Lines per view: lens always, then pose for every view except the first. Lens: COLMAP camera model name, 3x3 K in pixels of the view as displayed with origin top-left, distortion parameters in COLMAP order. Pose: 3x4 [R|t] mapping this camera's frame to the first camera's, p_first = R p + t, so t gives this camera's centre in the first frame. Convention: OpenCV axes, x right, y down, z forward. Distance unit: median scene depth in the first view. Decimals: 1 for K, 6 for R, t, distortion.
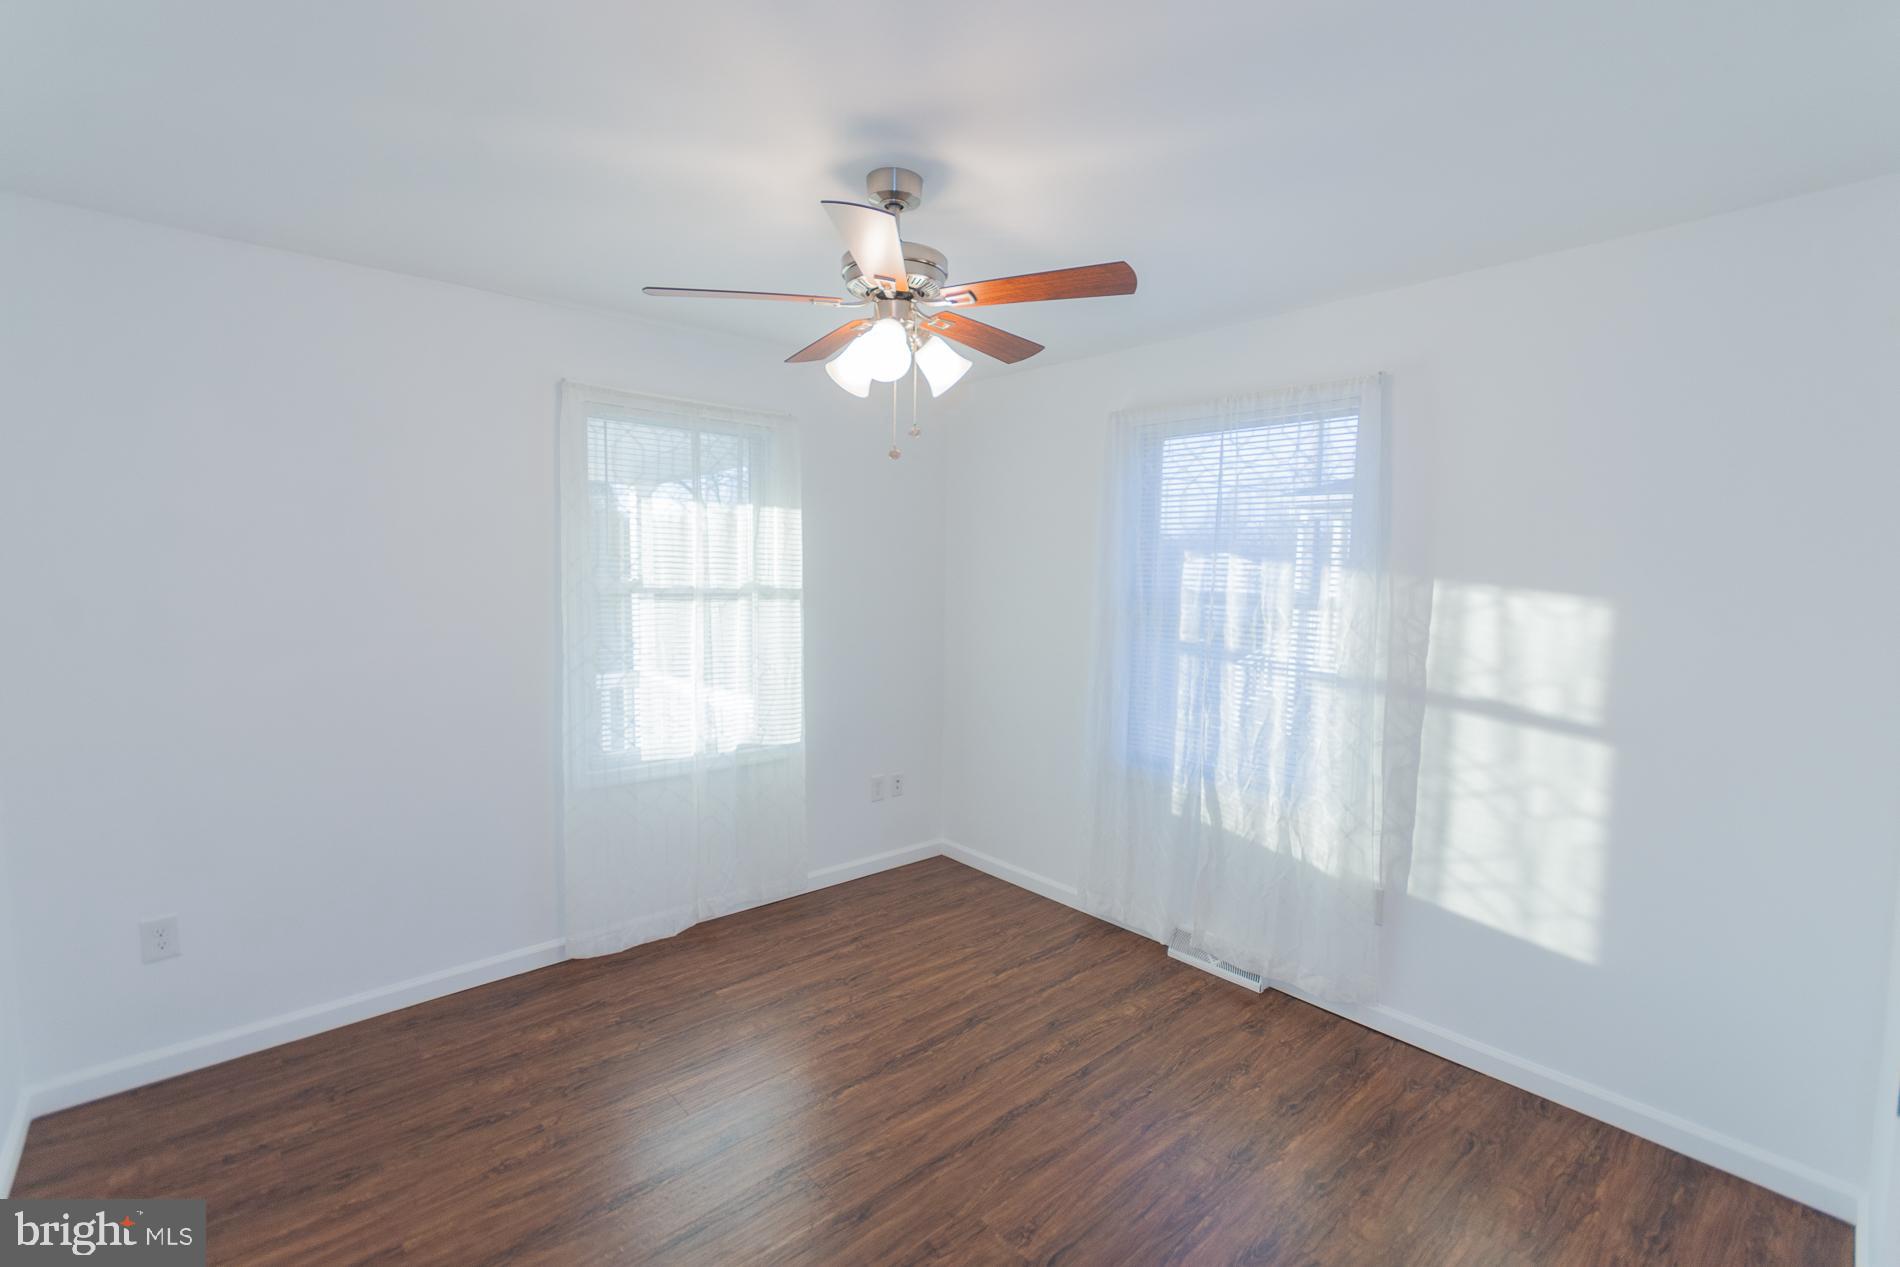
lens RADIAL K [[848.2, 0, 951.3], [0, 848.2, 640.5], [0, 0, 1]] dist [0.002271, 0.000052]
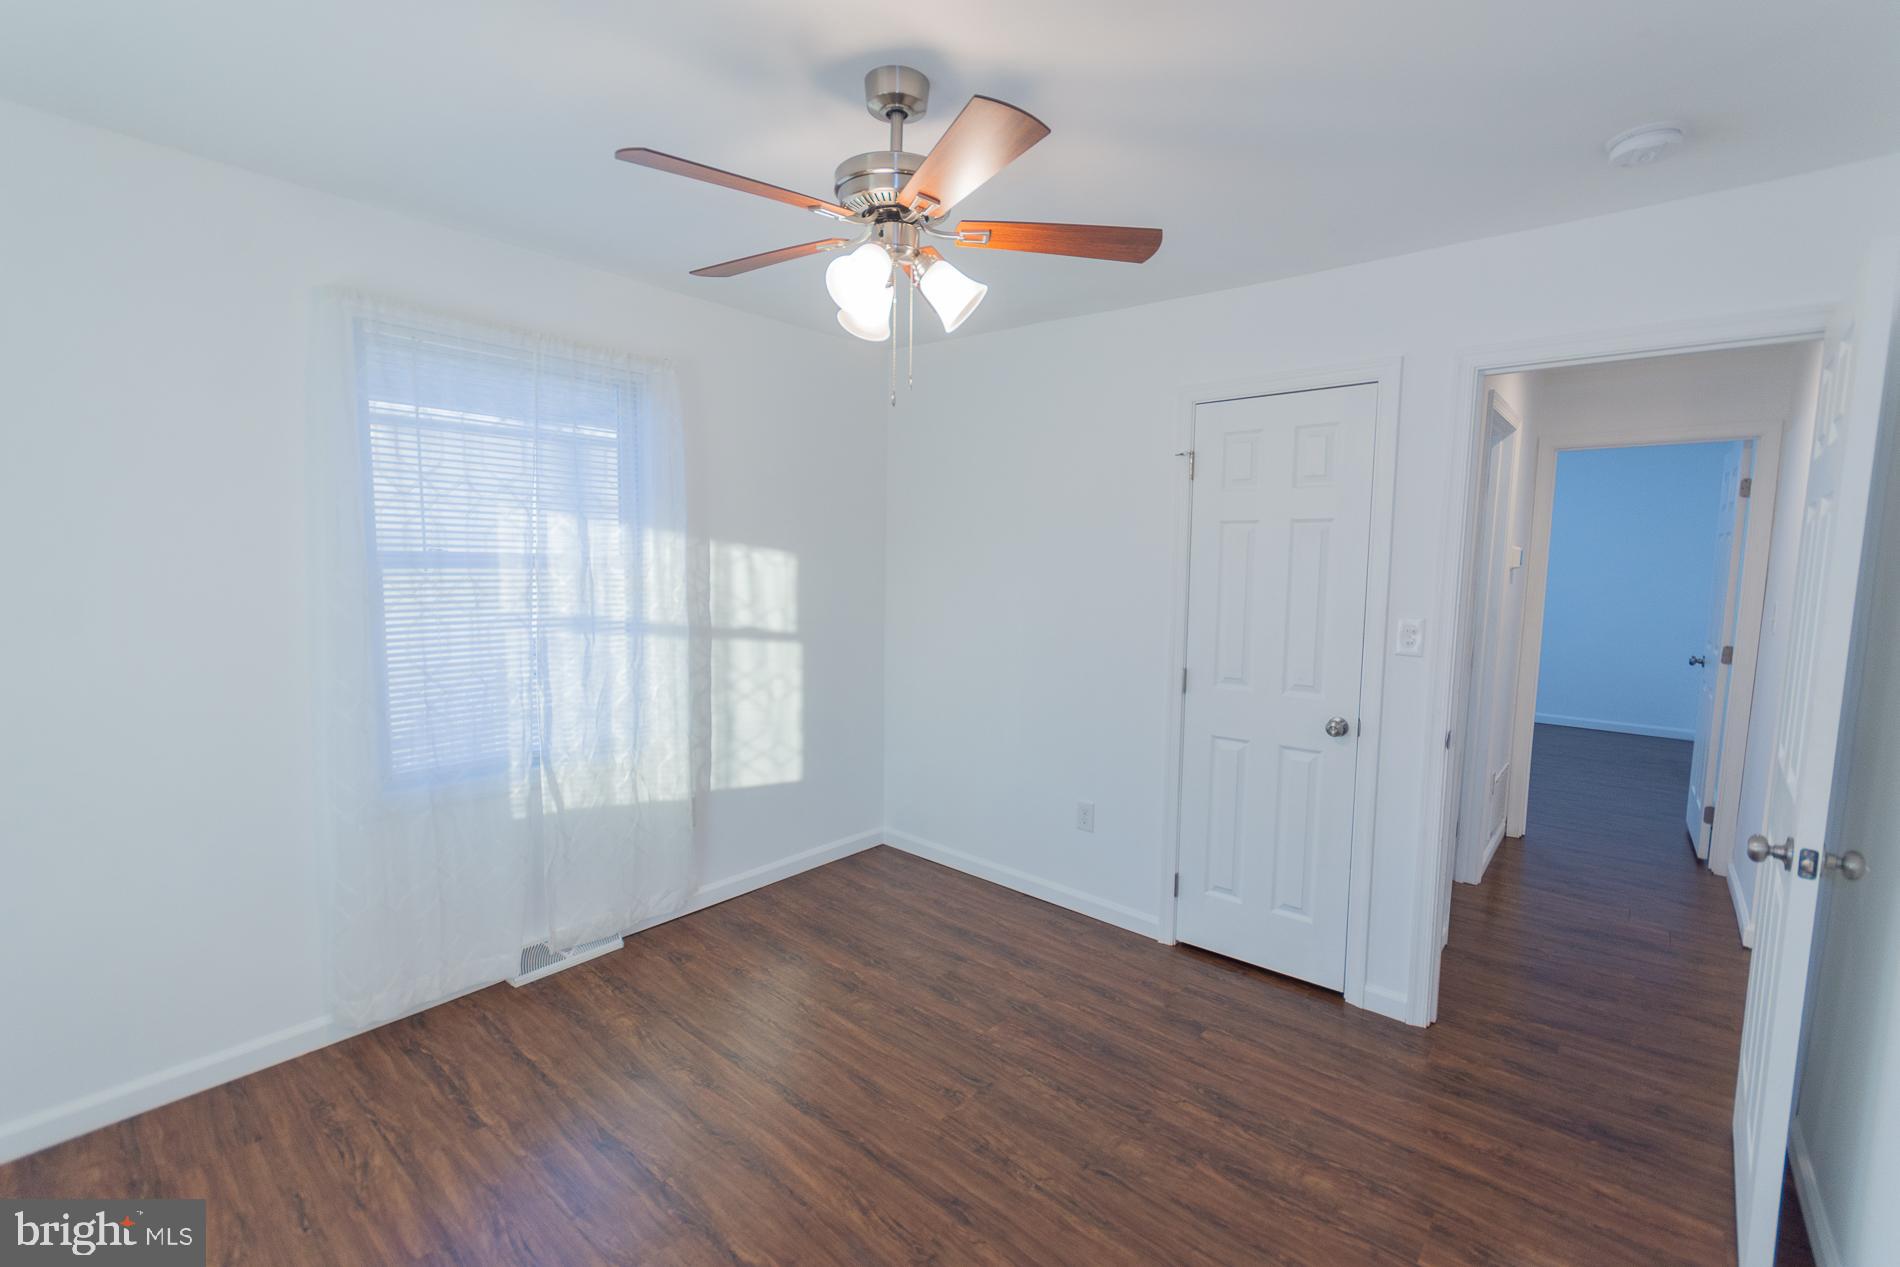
lens RADIAL K [[812.4, 0, 971.9], [0, 812.4, 646.5], [0, 0, 1]] dist [0.000786, -0.000218]
pose [[-0.154436, -0.131025, 0.979276, -0.704867], [0.067707, 0.987434, 0.142794, -0.061037], [-0.985680, 0.088356, -0.143624, 0.799344]]
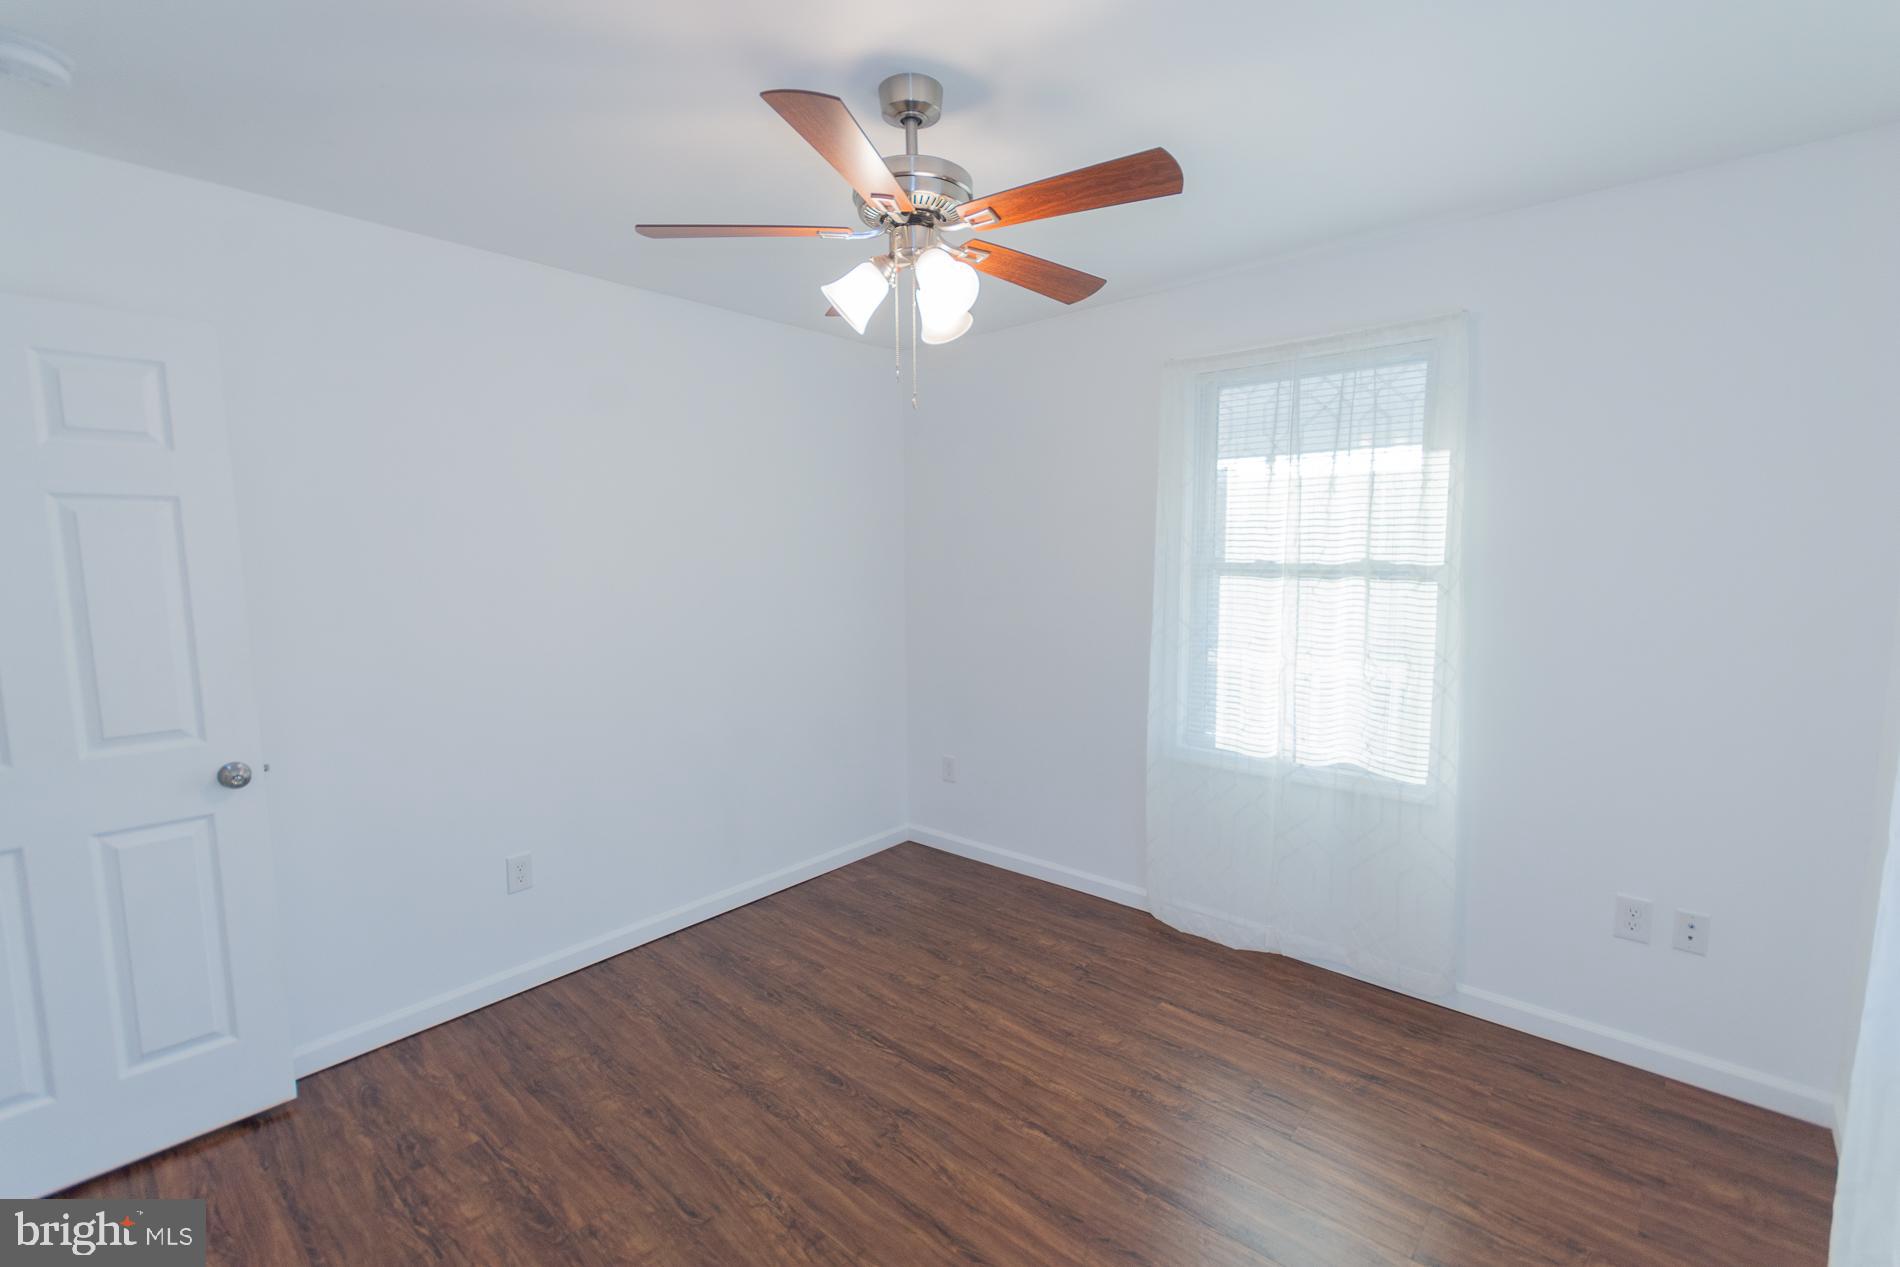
lens RADIAL K [[848.2, 0, 951.3], [0, 848.2, 640.5], [0, 0, 1]] dist [0.002271, 0.000052]
pose [[0.108658, 0.094182, -0.989608, 0.635191], [-0.080574, 0.993061, 0.085664, -0.038047], [0.990808, 0.070428, 0.115493, 0.717815]]
